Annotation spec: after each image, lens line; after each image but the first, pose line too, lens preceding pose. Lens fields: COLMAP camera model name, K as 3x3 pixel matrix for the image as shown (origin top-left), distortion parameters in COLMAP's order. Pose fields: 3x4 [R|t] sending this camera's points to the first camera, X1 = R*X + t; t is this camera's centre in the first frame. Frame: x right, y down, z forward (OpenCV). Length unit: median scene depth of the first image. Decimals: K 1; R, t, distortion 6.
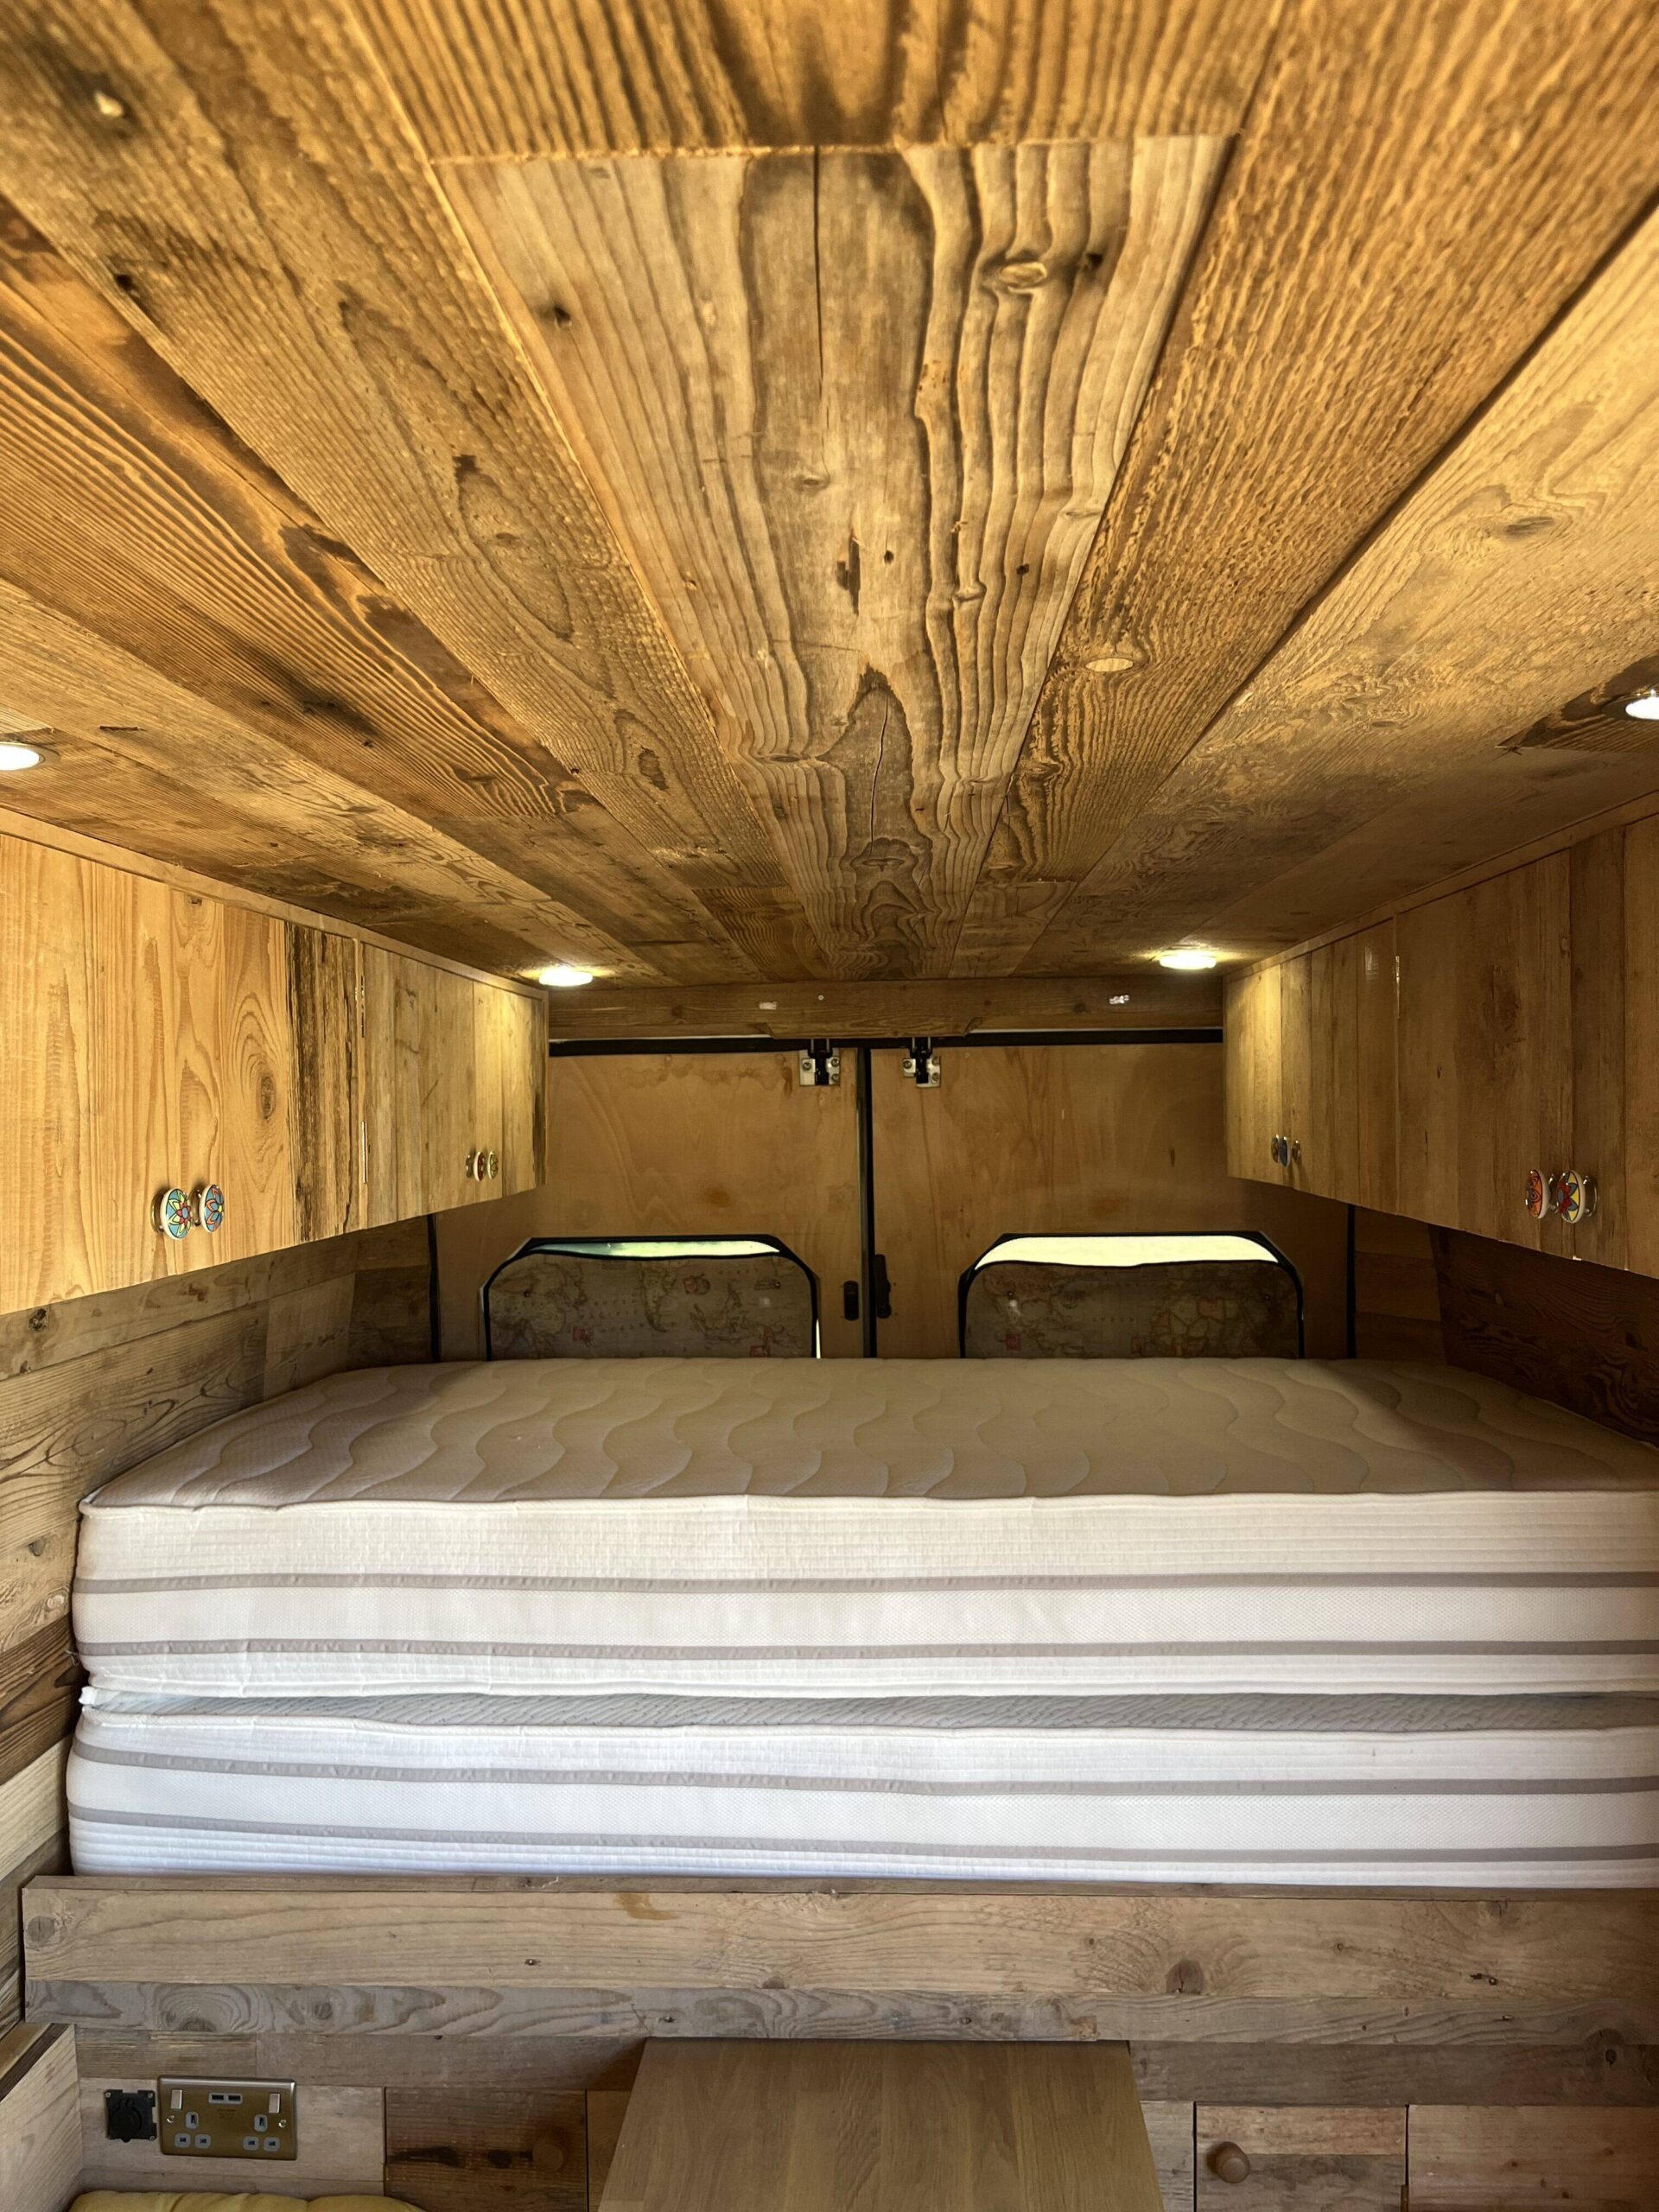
lens RADIAL K [[1658.5, 0, 818.1], [0, 1658.5, 1114.2], [0, 0, 1]] dist [0.085783, -0.131205]
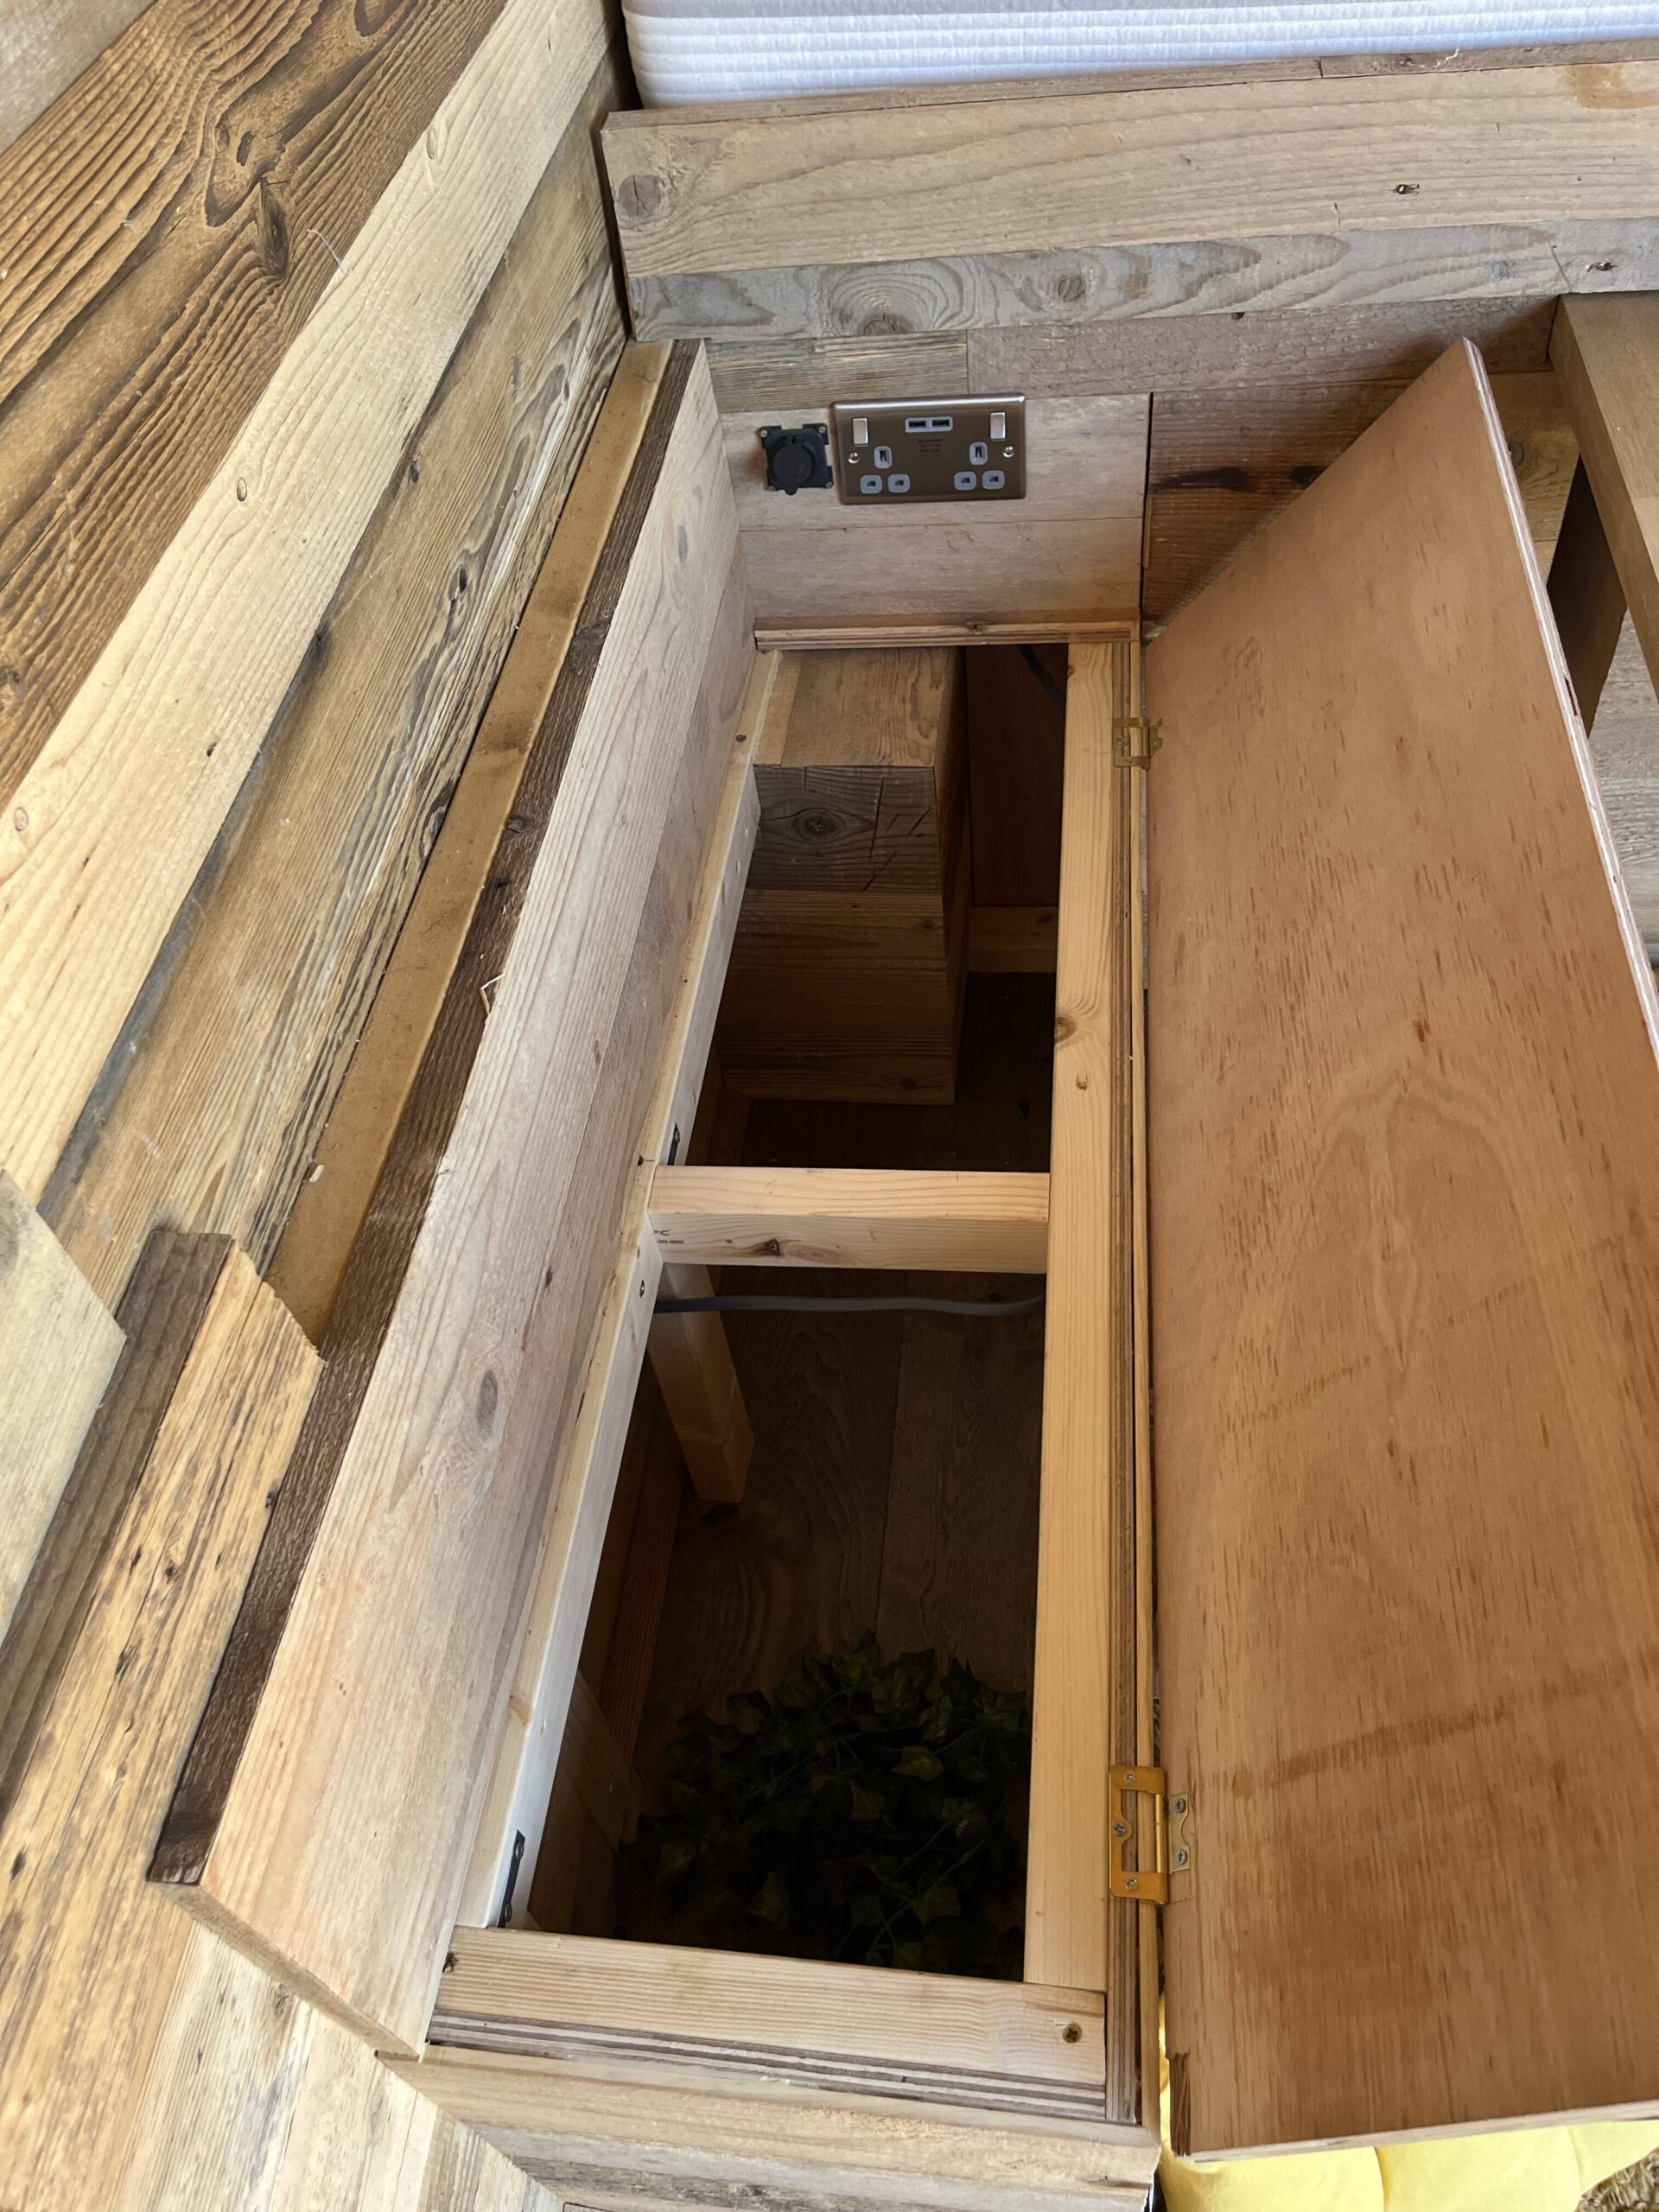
lens RADIAL K [[1658.5, 0, 818.1], [0, 1658.5, 1114.2], [0, 0, 1]] dist [0.085783, -0.131205]
pose [[0.993840, -0.012216, -0.110153, -0.320505], [0.092280, 0.641650, 0.761426, 0.215594], [0.061378, -0.766900, 0.638825, 0.294738]]
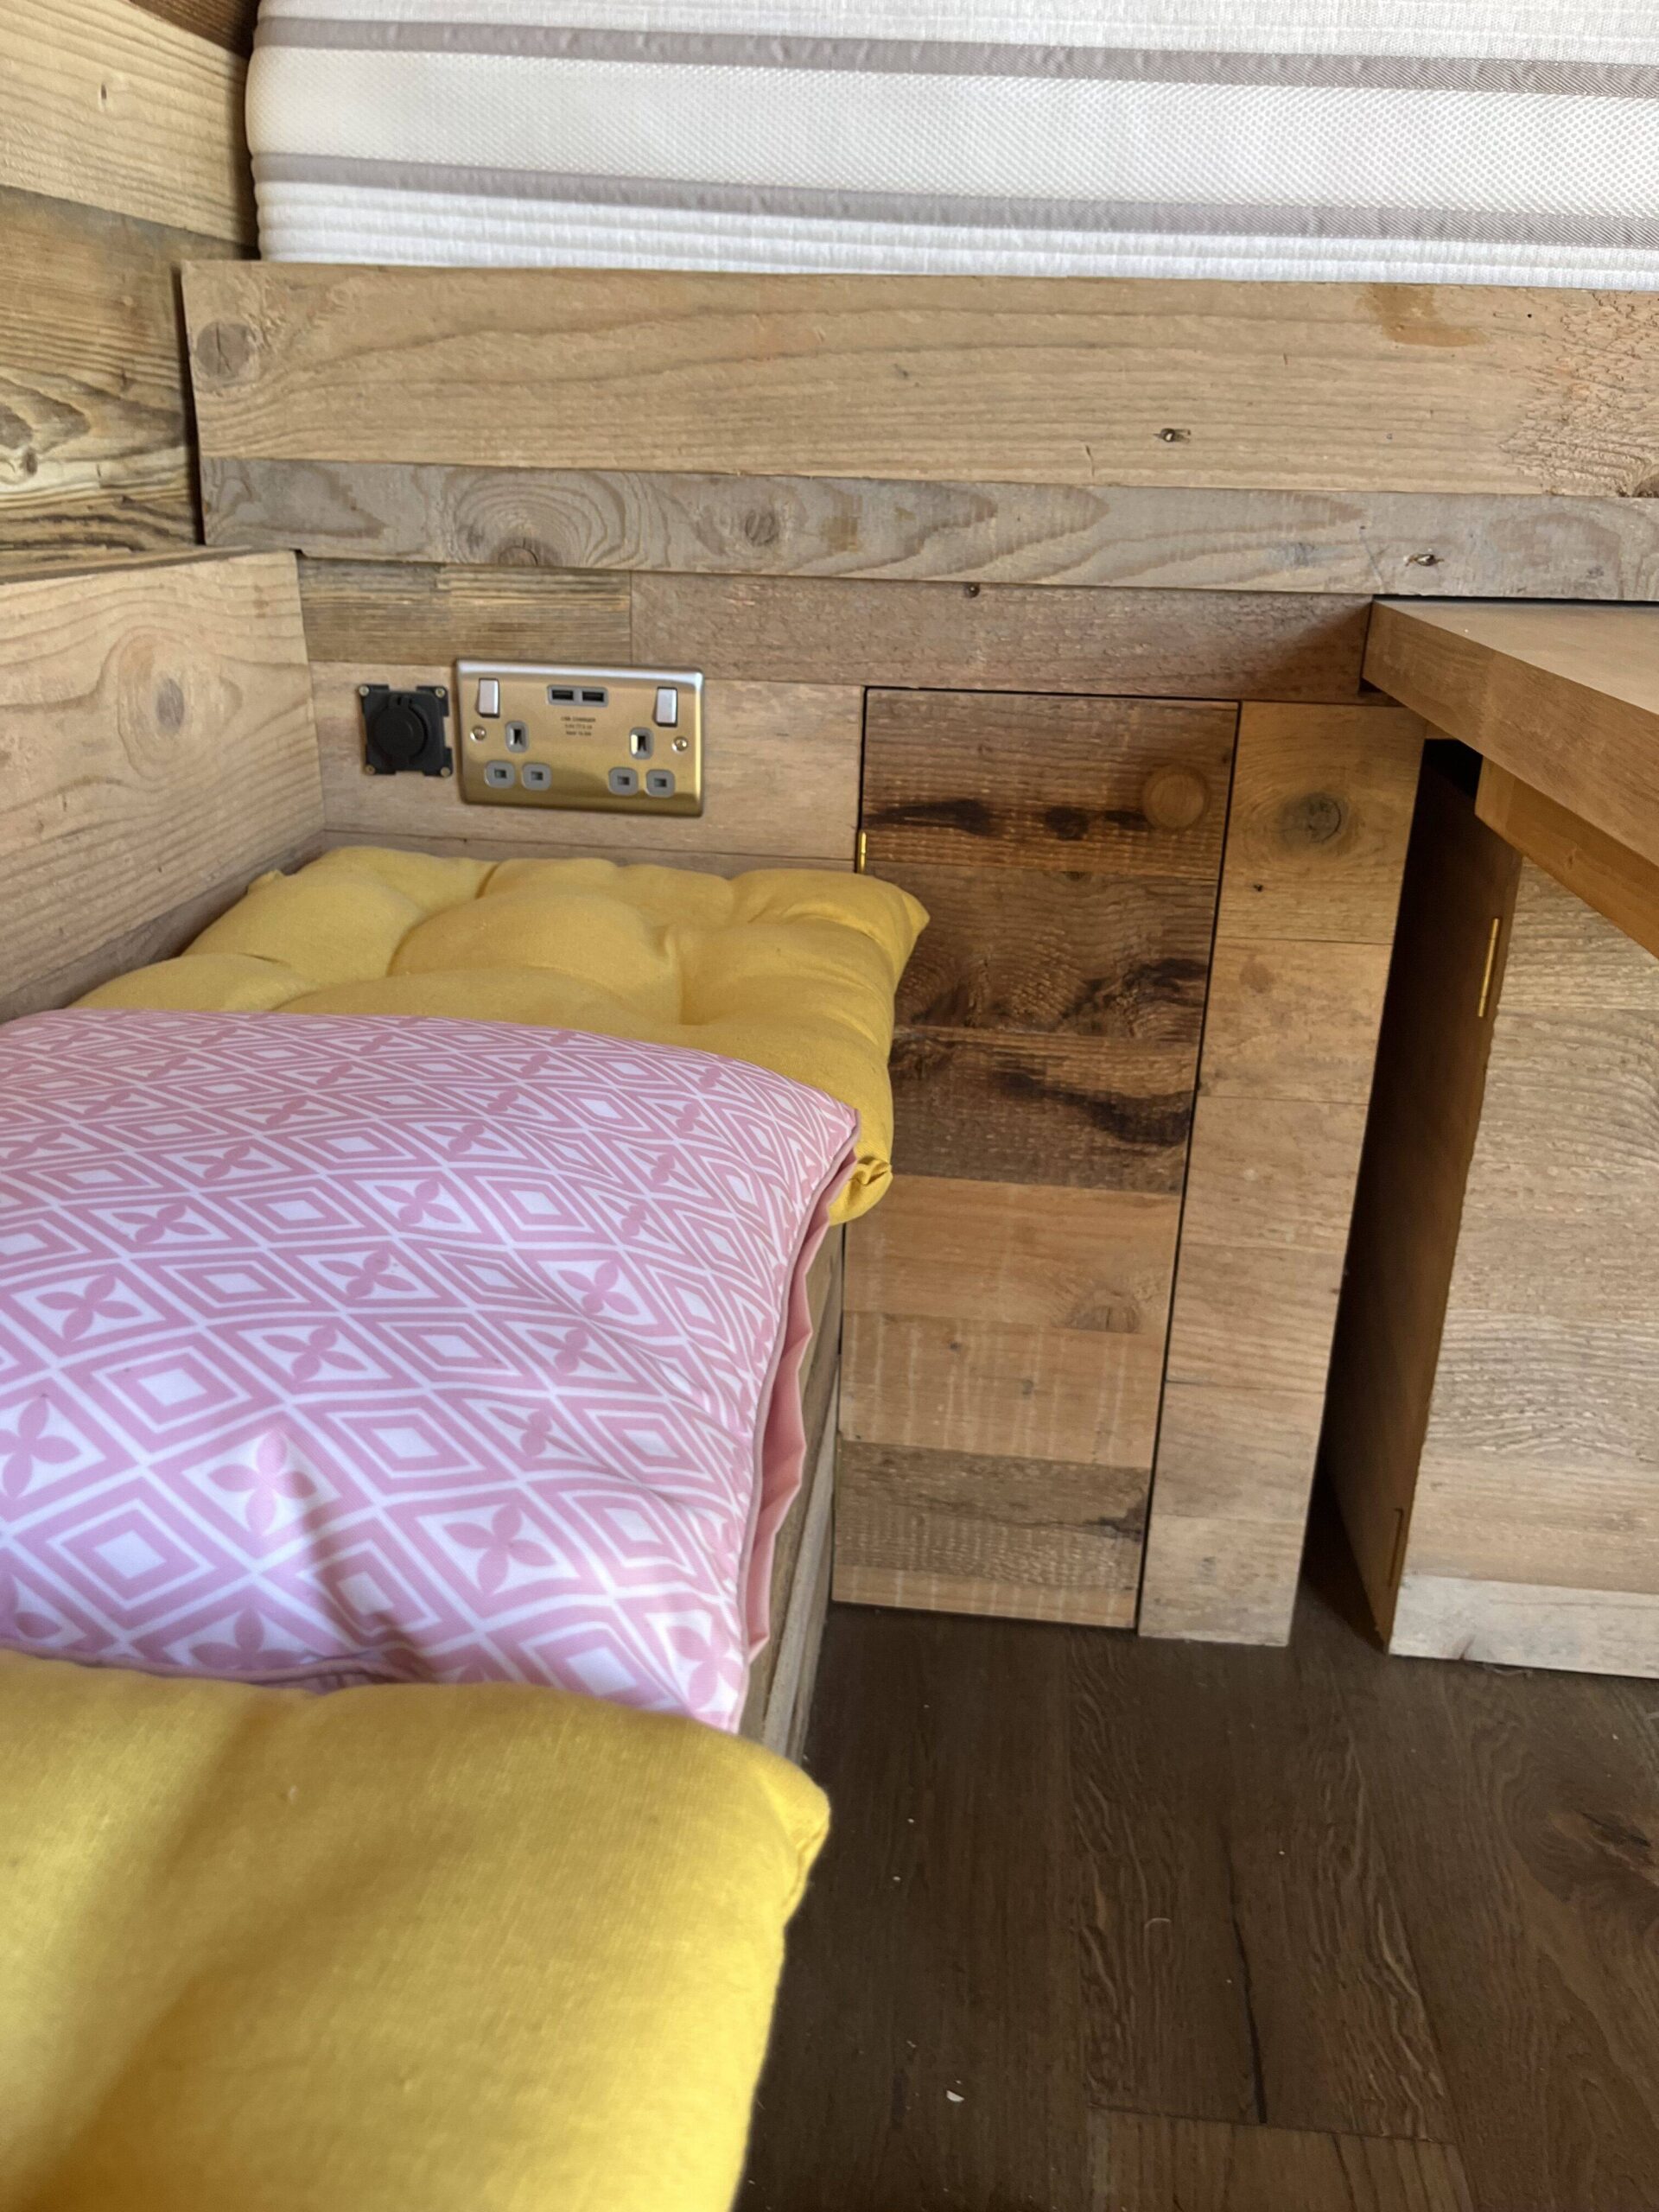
lens RADIAL K [[1683.6, 0, 833.1], [0, 1683.6, 1120.3], [0, 0, 1]] dist [0.067875, -0.105406]
pose [[0.997336, 0.062046, -0.038365, -0.235684], [-0.043815, 0.929980, 0.364990, 0.503019], [0.058325, -0.362336, 0.930221, 0.426209]]
